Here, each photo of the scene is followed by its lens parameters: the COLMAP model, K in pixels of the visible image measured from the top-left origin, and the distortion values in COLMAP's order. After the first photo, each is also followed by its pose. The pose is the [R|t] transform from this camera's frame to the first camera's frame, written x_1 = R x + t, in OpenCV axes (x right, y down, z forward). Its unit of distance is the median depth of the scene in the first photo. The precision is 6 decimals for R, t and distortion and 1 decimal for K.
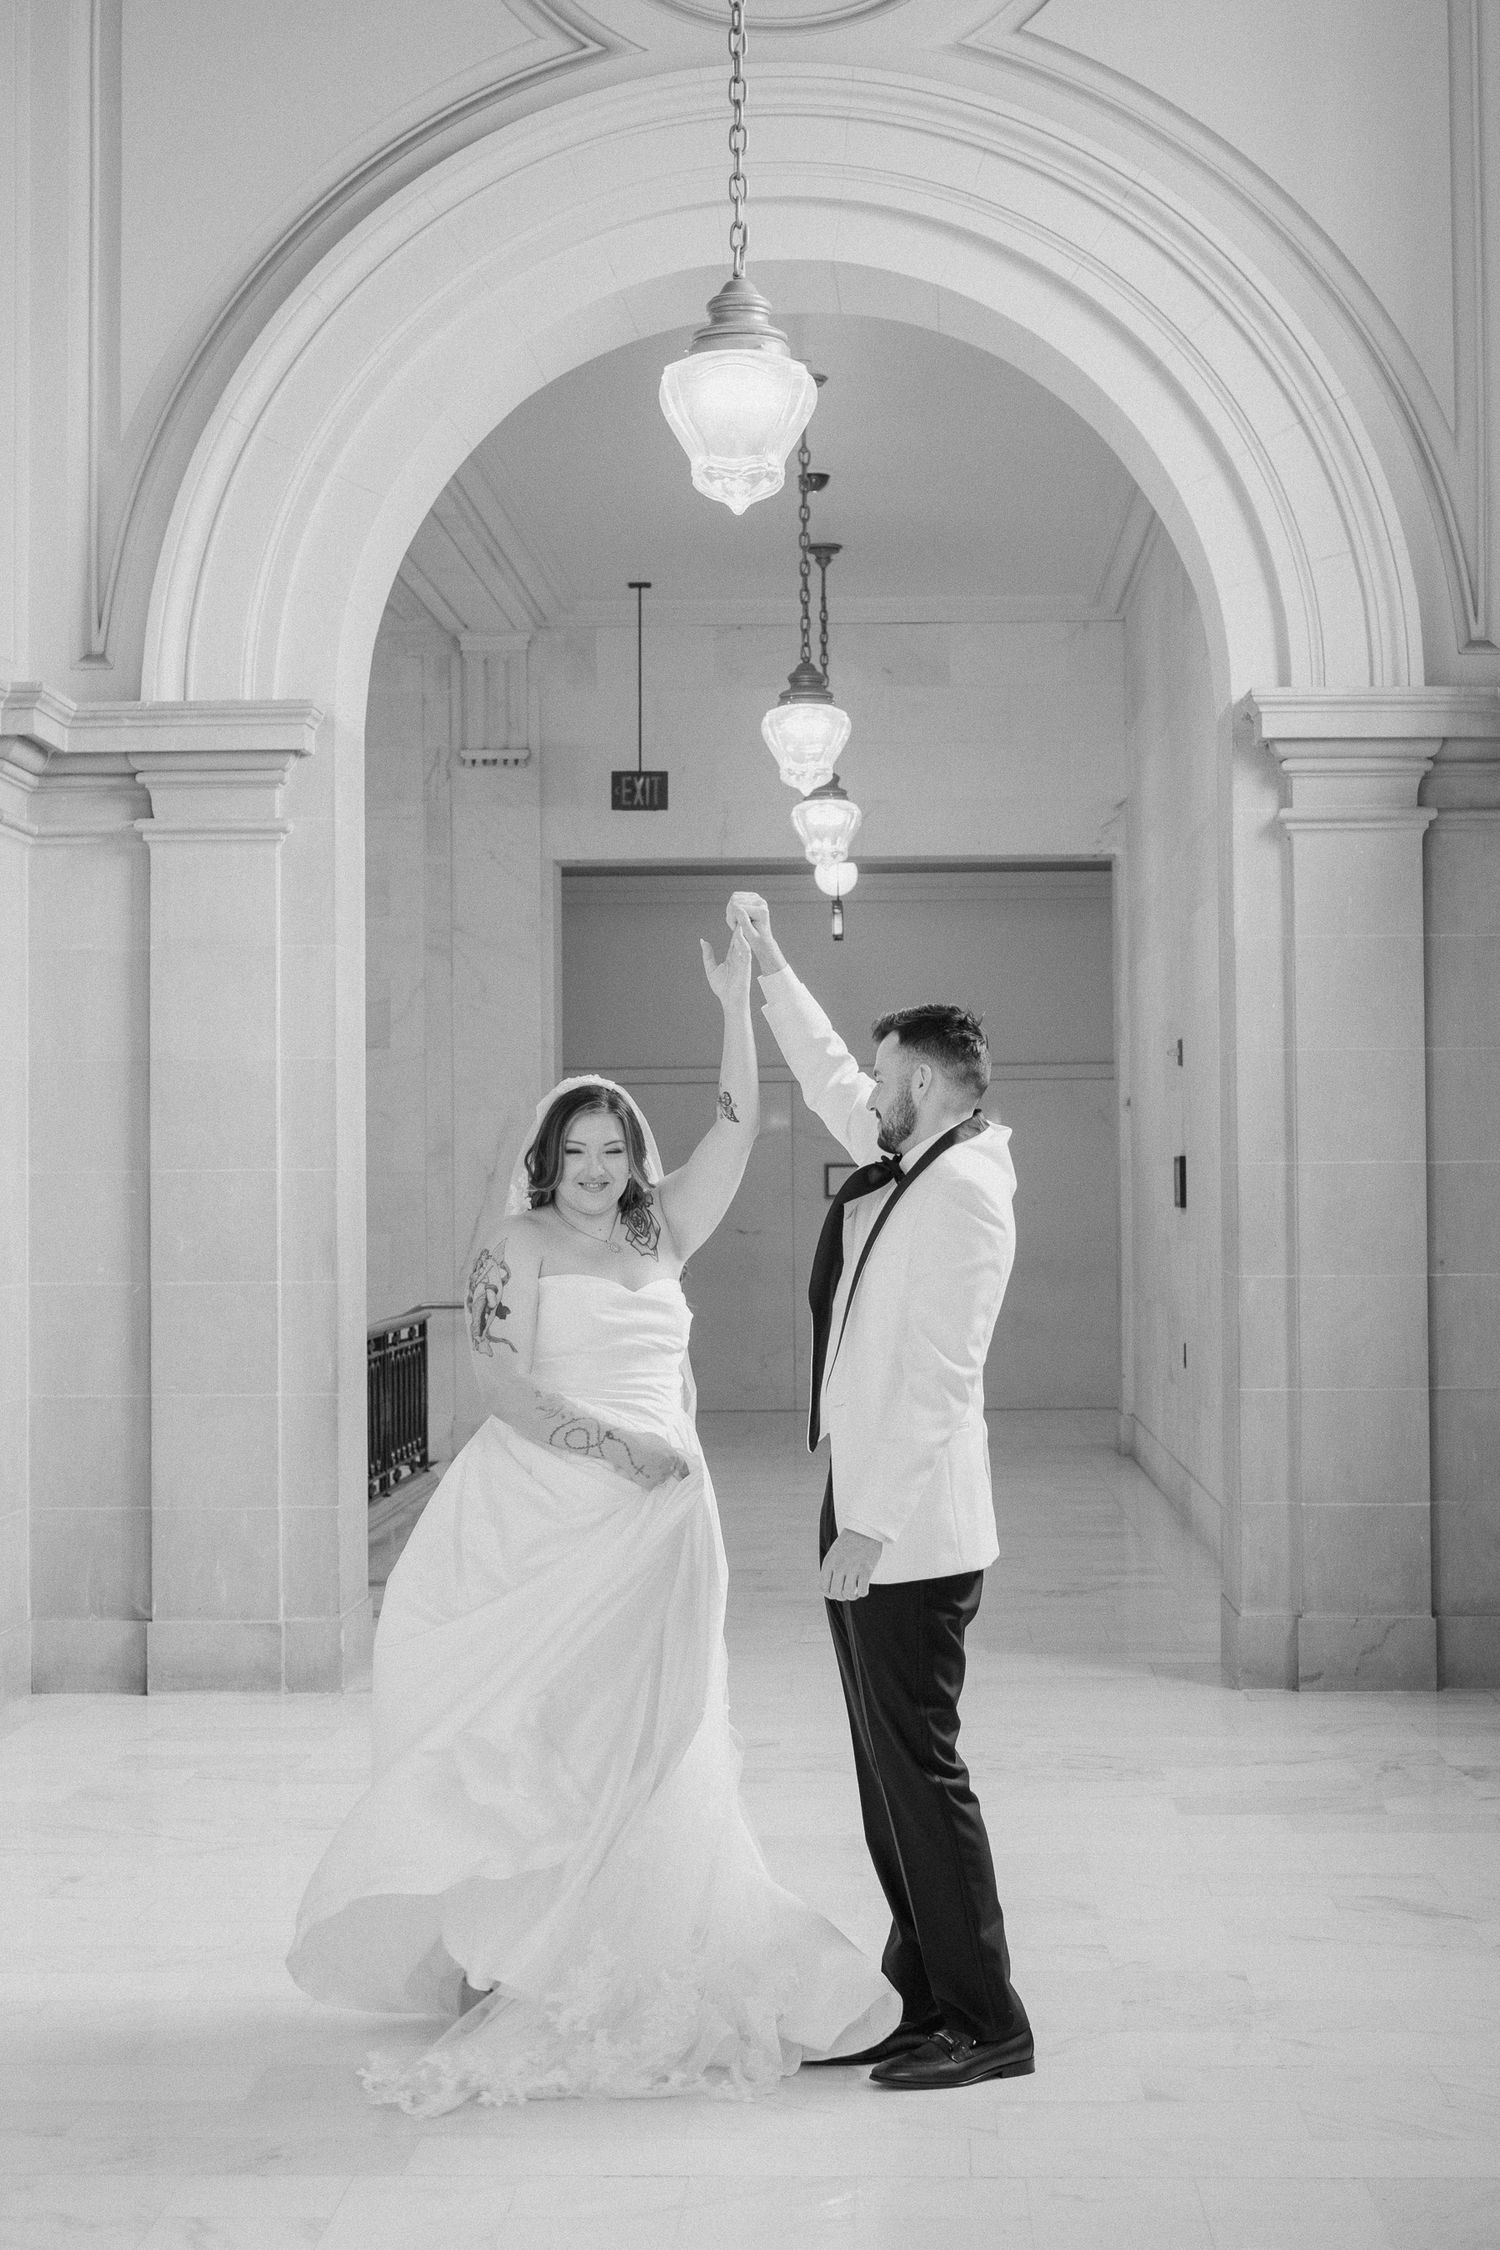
lens RADIAL K [[3515.6, 0, 798.9], [0, 3515.6, 1256.5], [0, 0, 1]] dist [-0.024479, 0.049651]
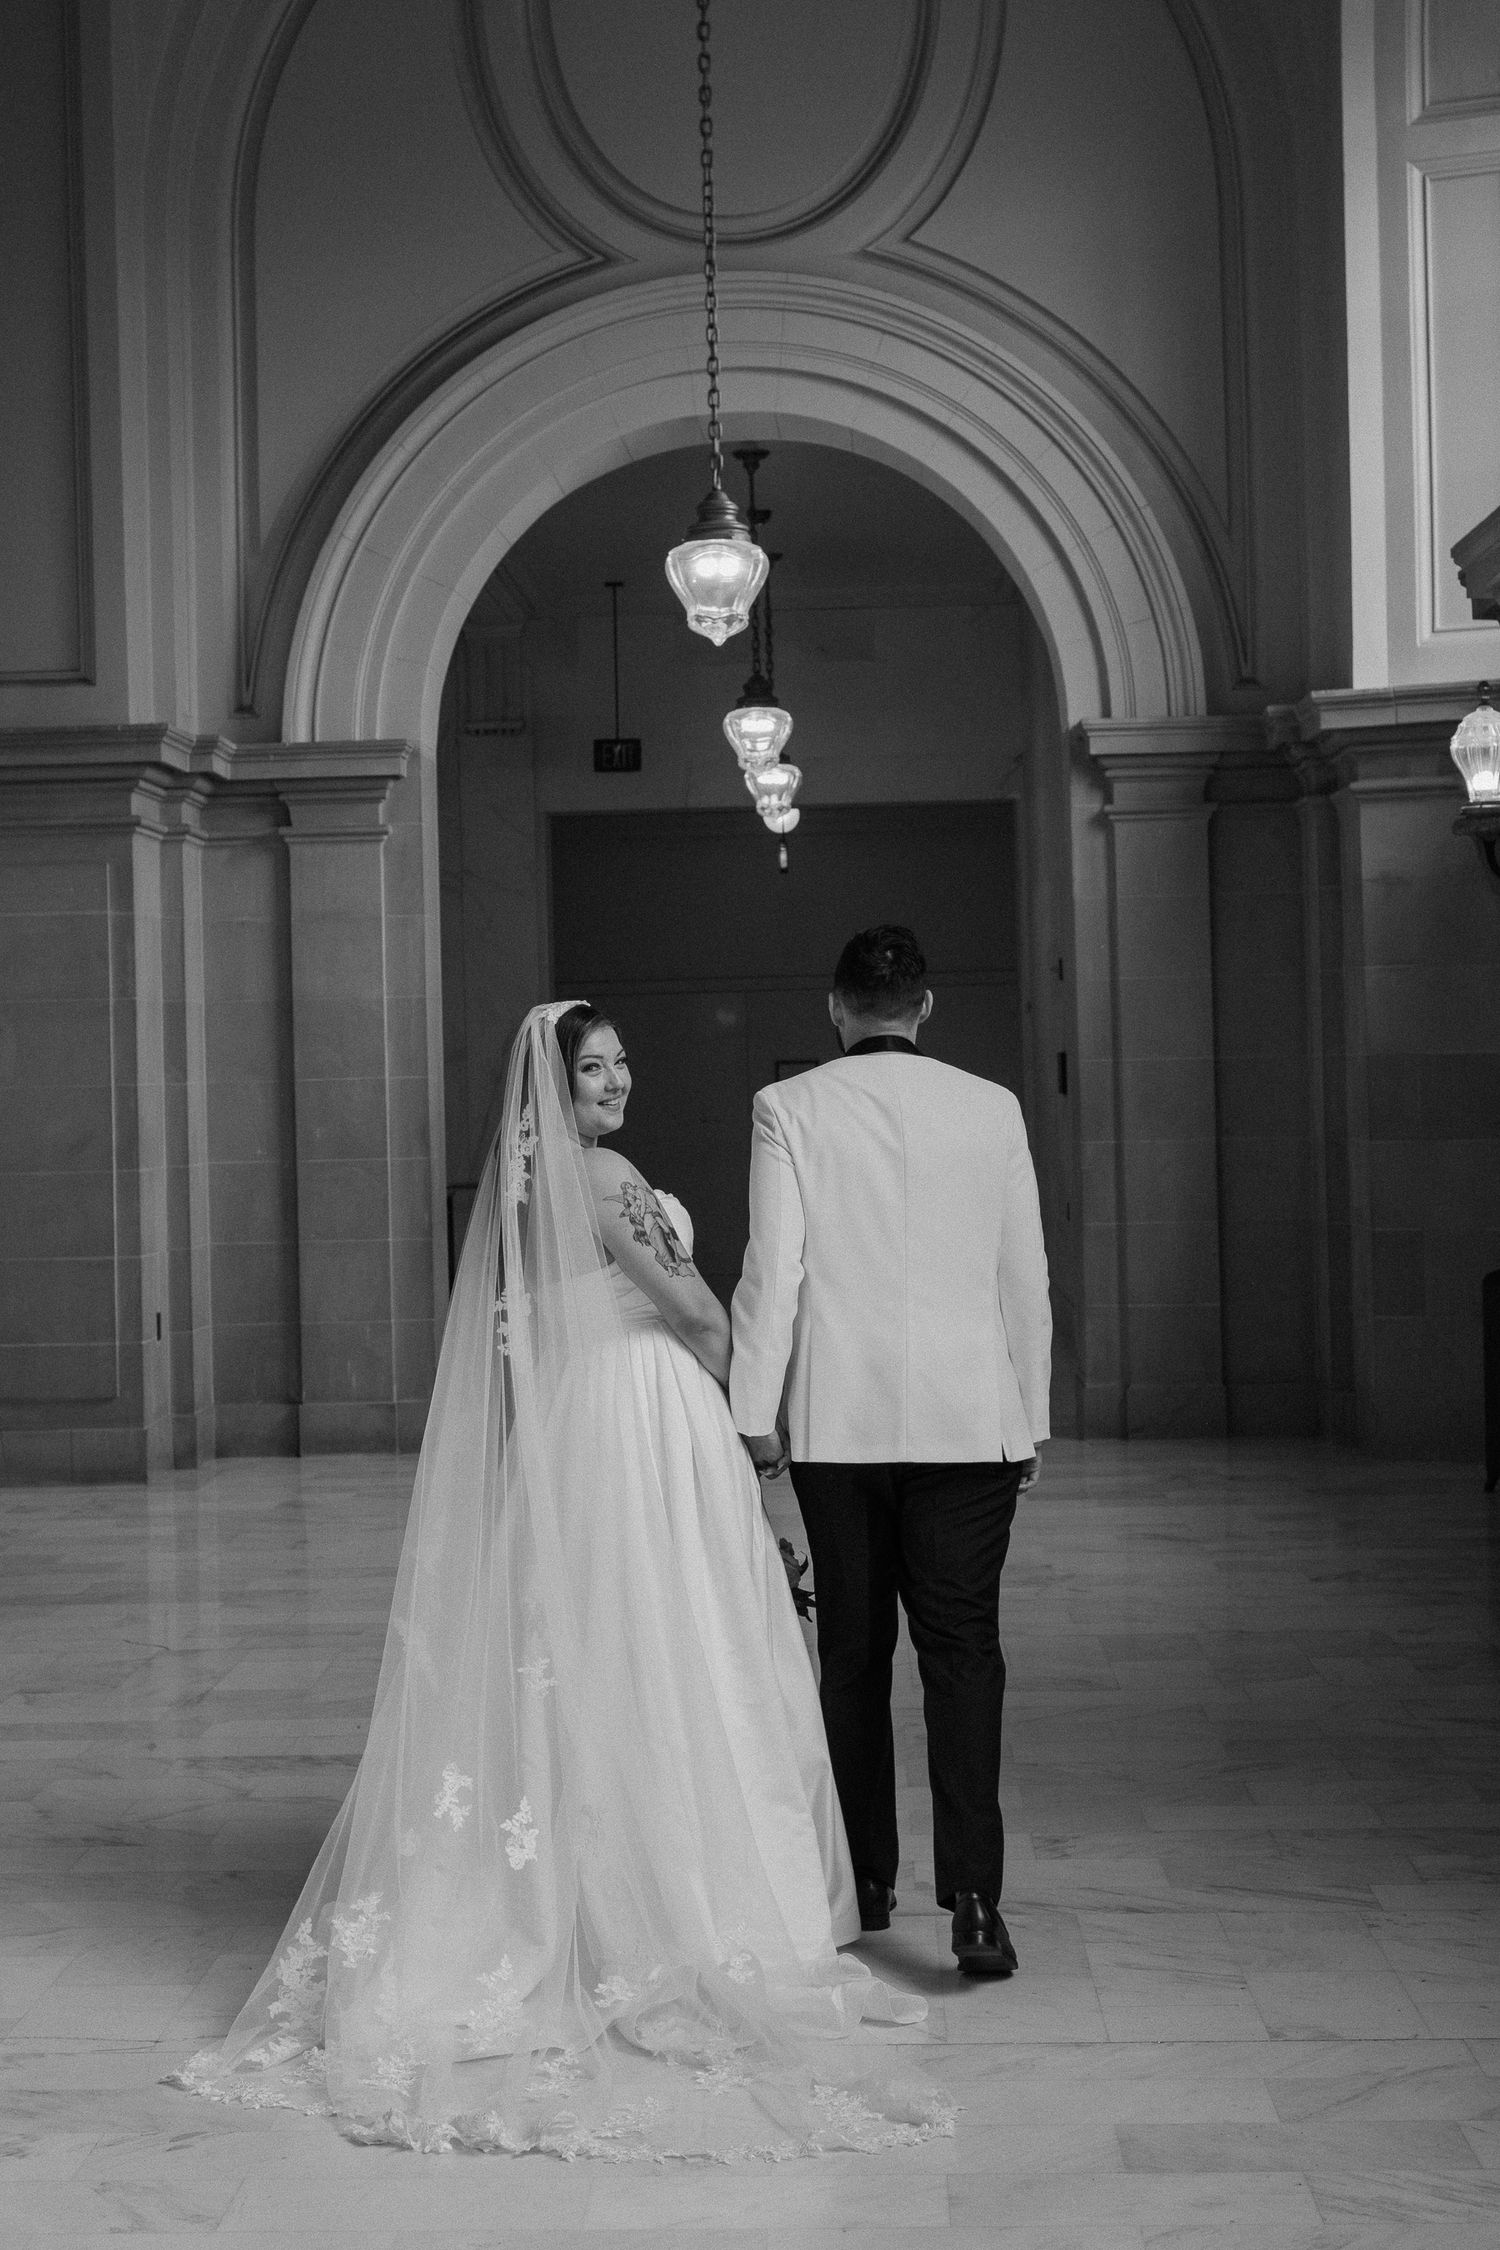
lens RADIAL K [[3530.6, 0, 750.0], [0, 3530.6, 1125.0], [0, 0, 1]] dist [-0.034251, 0.063009]
pose [[0.999858, -0.016795, 0.000991, -0.006186], [0.016802, 0.999831, -0.007464, 0.006636], [-0.000866, 0.007480, 0.999972, -0.389565]]
